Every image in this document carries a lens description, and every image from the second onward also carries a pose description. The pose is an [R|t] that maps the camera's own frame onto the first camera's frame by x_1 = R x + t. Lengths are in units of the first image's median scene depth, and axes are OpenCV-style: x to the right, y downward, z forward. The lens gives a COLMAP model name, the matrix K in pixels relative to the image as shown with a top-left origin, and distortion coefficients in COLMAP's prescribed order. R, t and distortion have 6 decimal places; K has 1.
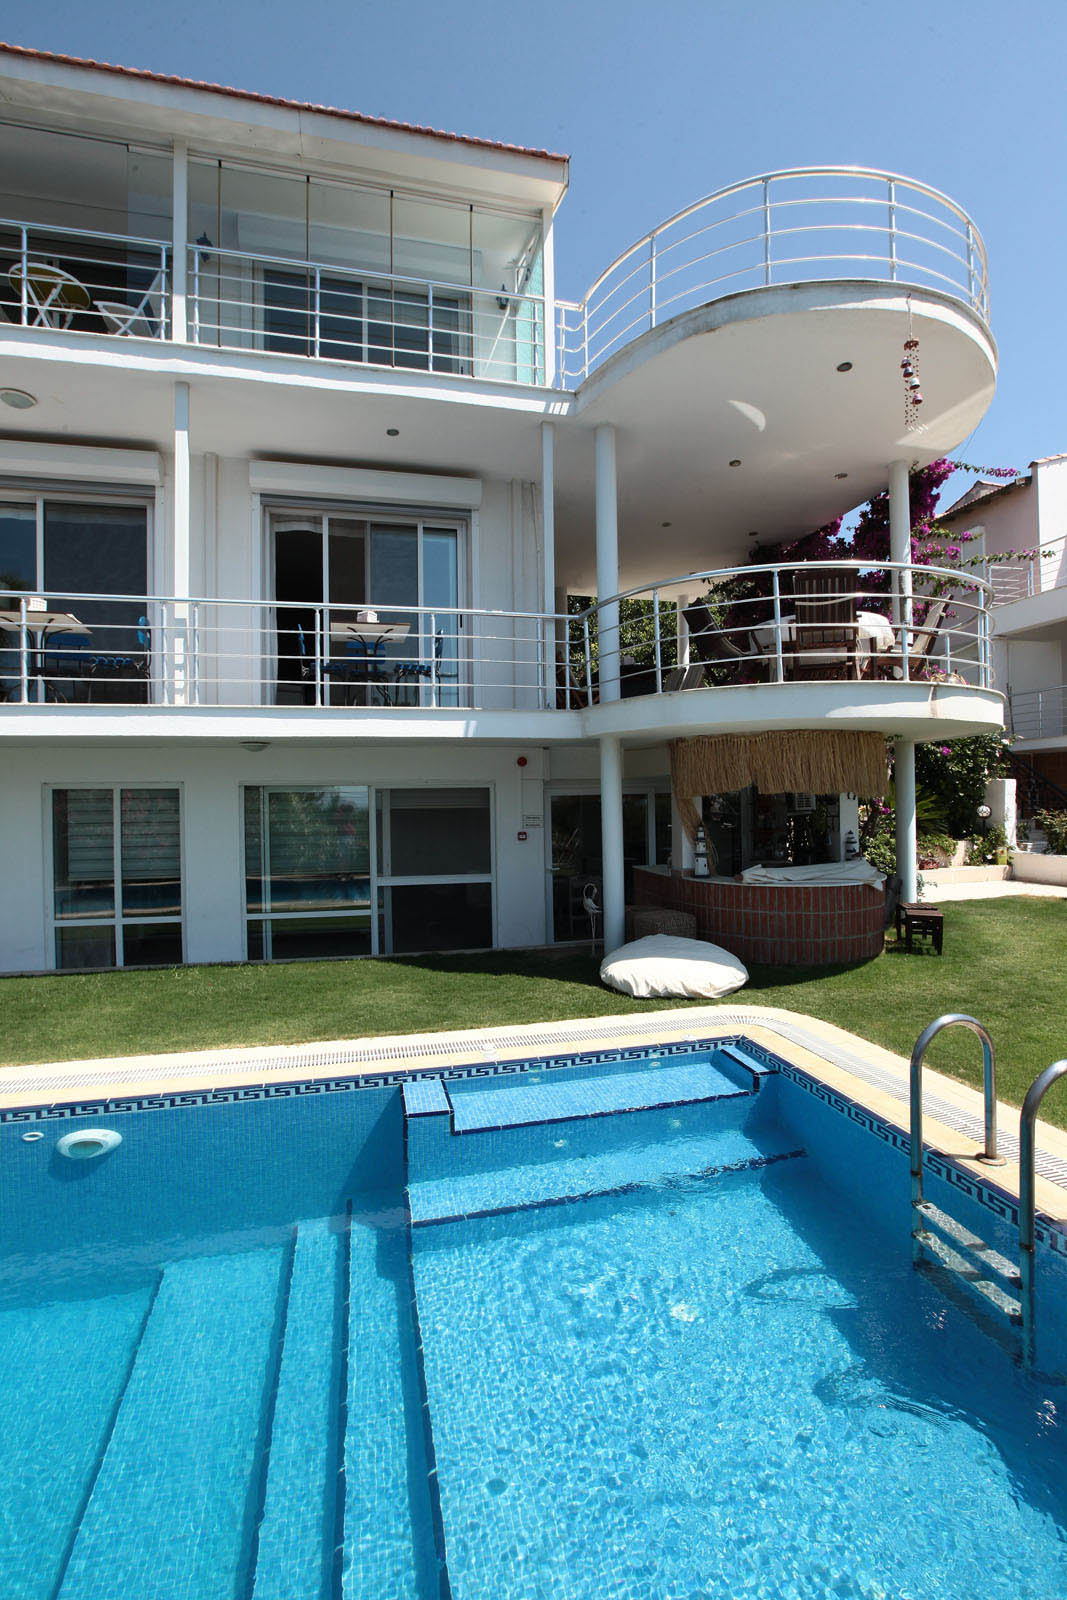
lens RADIAL K [[732.4, 0, 536.9], [0, 732.4, 801.9], [0, 0, 1]] dist [-0.056090, 0.023589]
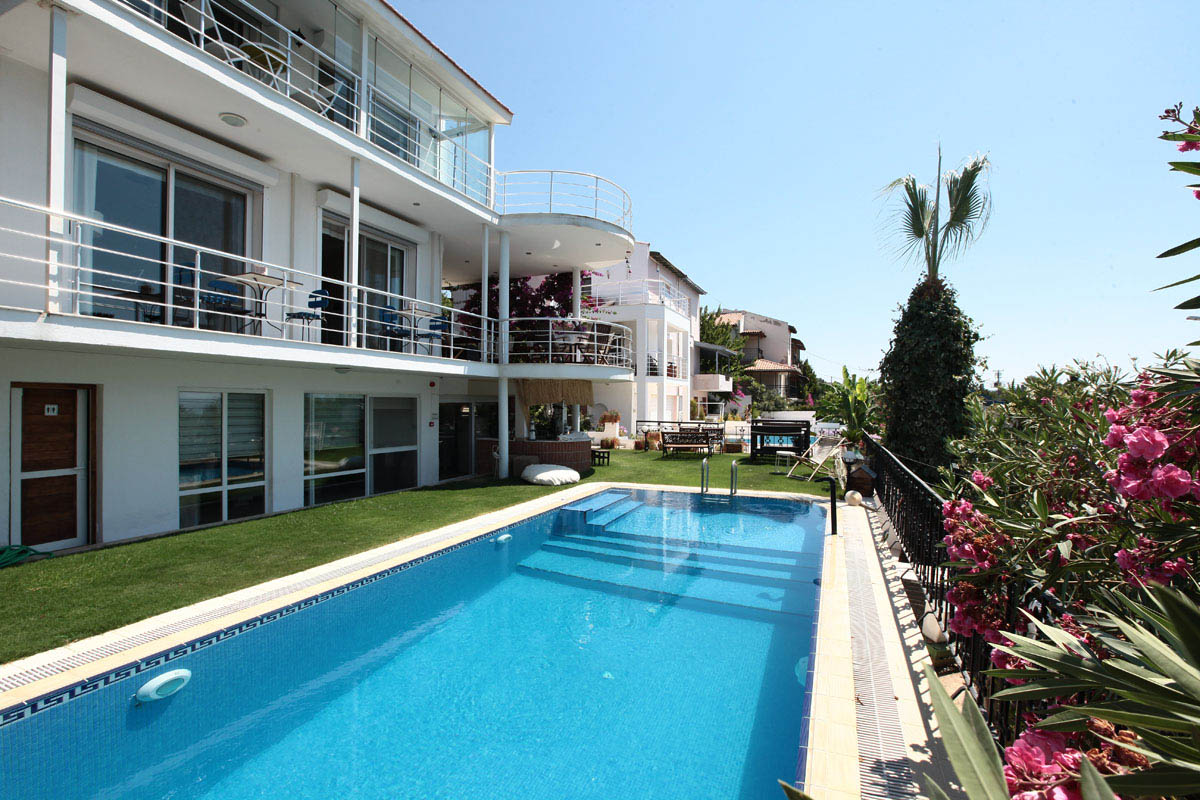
lens RADIAL K [[540.3, 0, 617.2], [0, 540.3, 401.5], [0, 0, 1]] dist [-0.015057, 0.000376]
pose [[0.604408, 0.020915, 0.796400, -0.942546], [-0.009040, 0.999771, -0.019395, 0.012091], [-0.796623, 0.004524, 0.604459, -0.226141]]
